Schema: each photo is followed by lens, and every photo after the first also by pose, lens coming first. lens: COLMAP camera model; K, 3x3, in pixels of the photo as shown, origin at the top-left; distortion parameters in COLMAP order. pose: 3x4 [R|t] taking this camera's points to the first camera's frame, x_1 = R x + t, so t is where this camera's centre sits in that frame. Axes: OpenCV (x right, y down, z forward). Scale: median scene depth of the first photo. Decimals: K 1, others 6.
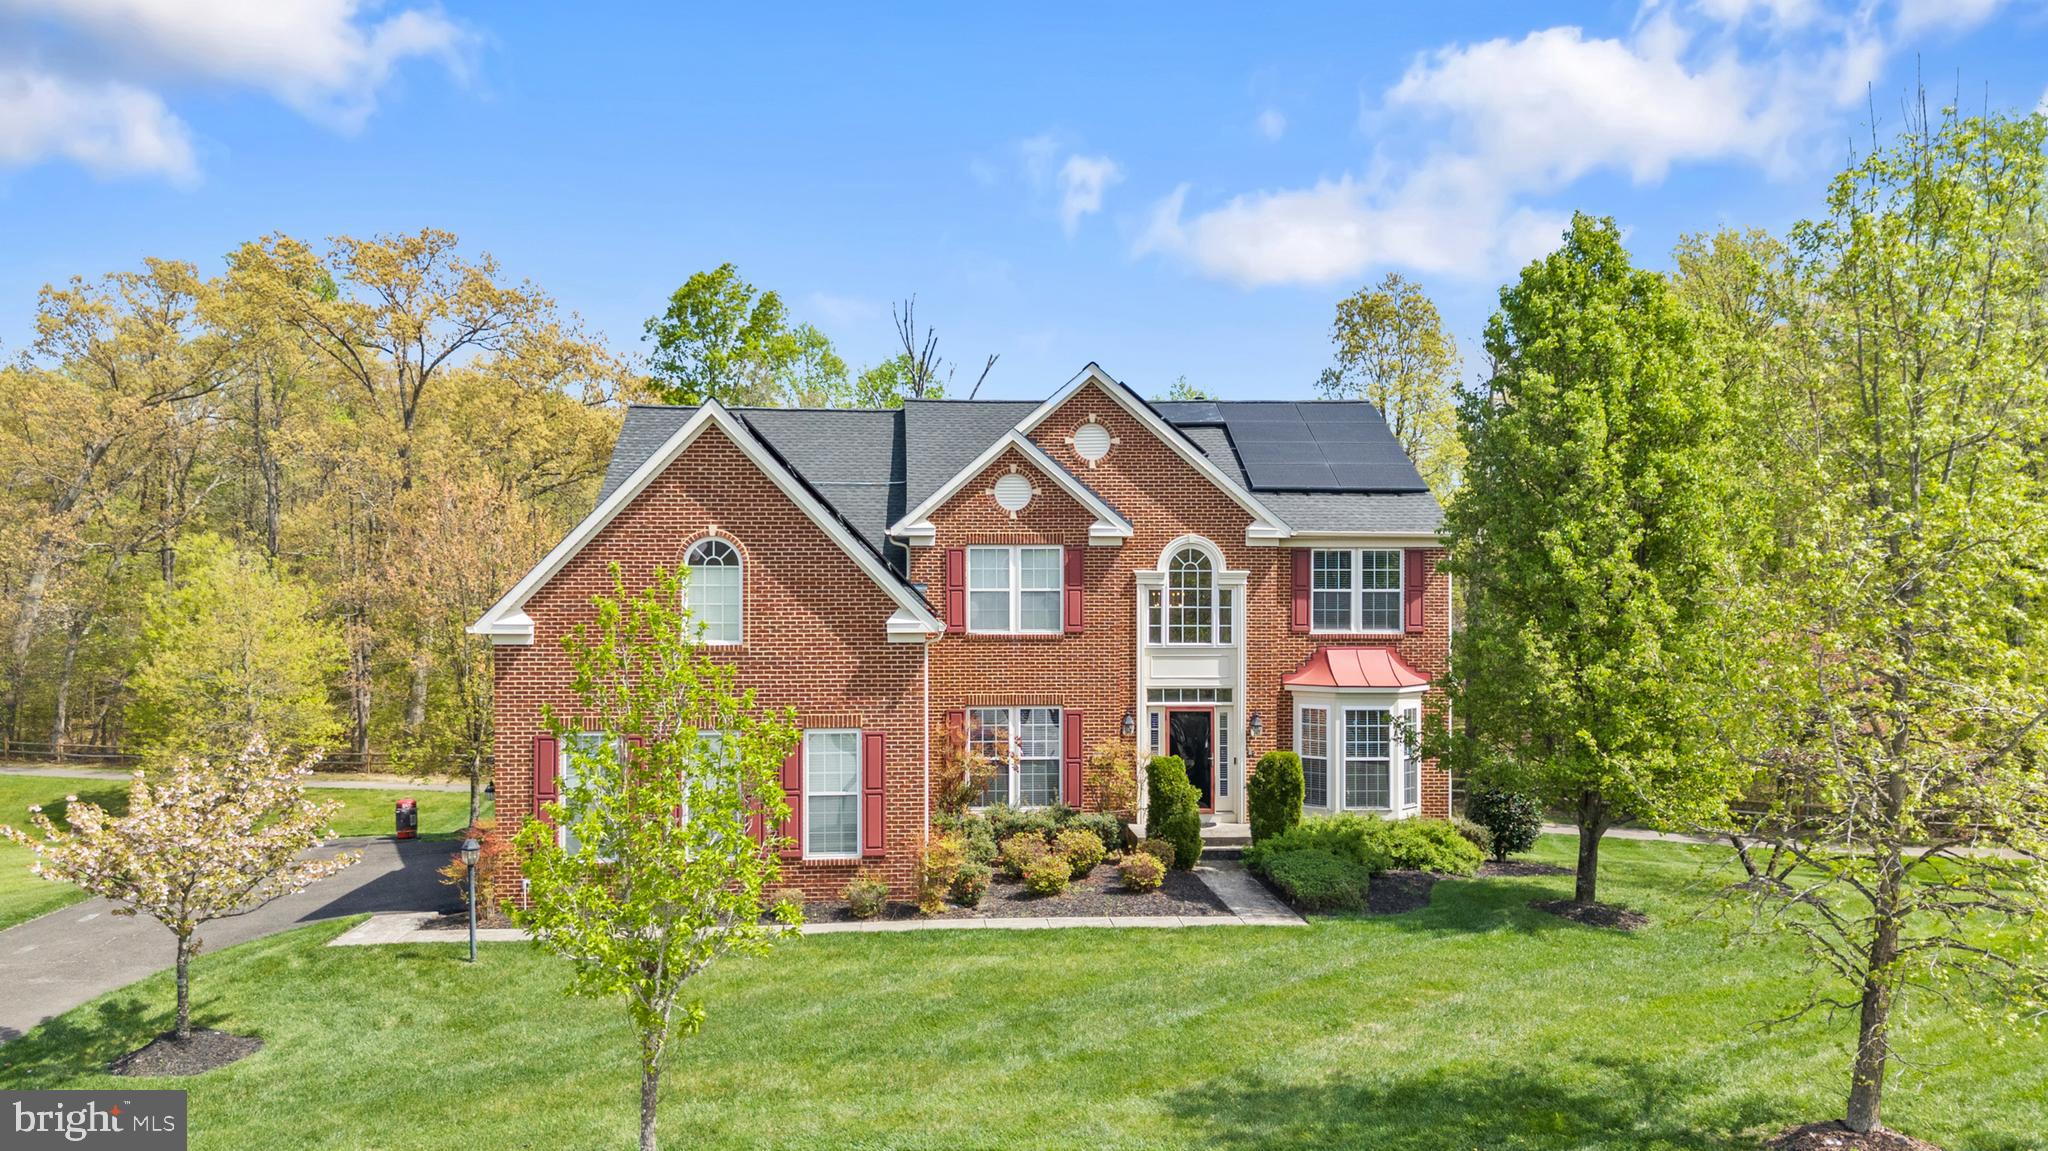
lens RADIAL K [[1560.5, 0, 922.6], [0, 1560.5, 574.8], [0, 0, 1]] dist [-0.000256, 0.000542]
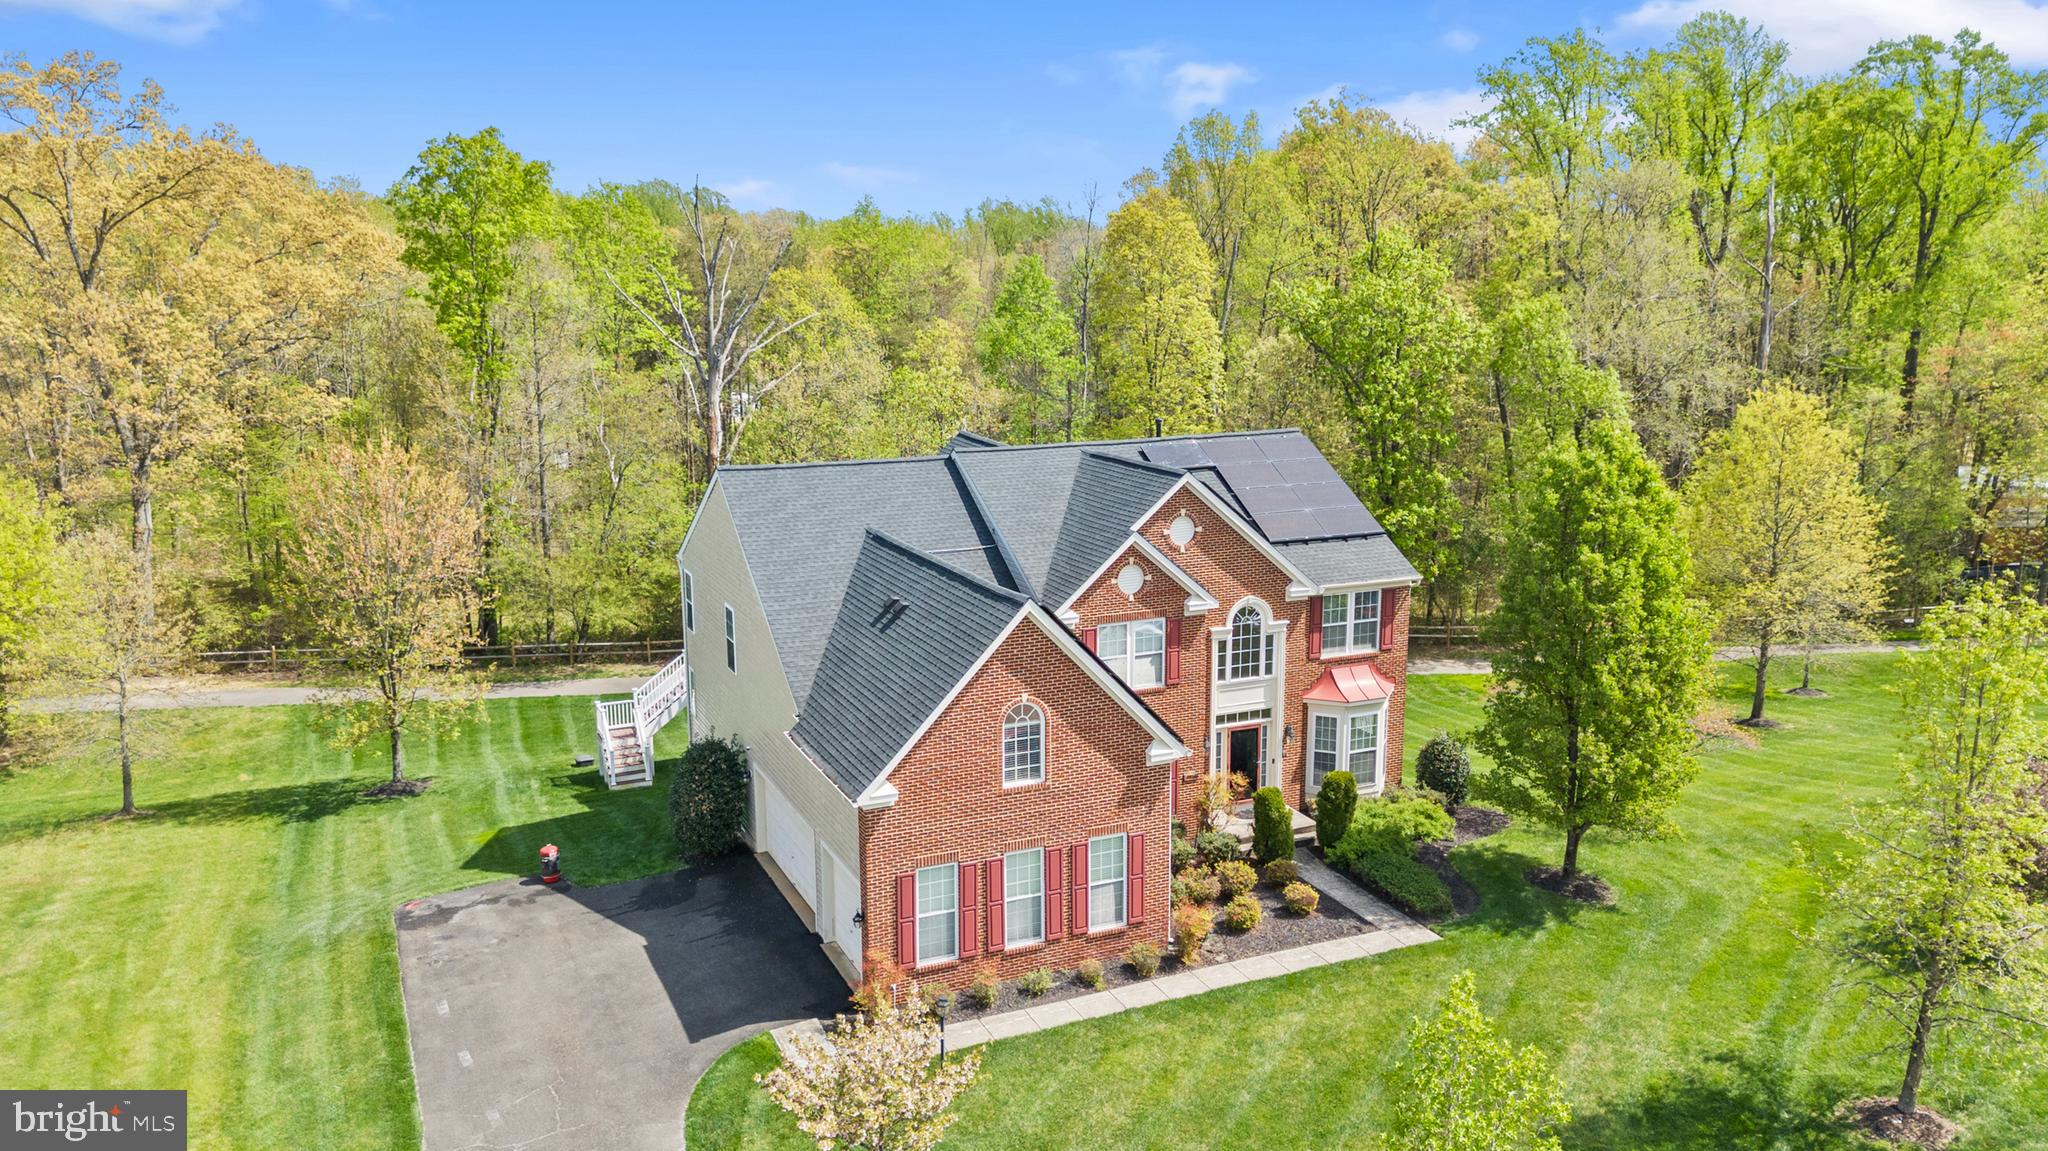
lens RADIAL K [[1573.6, 0, 1044.8], [0, 1573.6, 520.0], [0, 0, 1]] dist [0.051006, -0.000471]
pose [[0.923874, -0.063195, 0.377442, -0.467417], [0.002519, 0.987254, 0.159130, -0.294348], [-0.382688, -0.146065, 0.912258, -0.104369]]
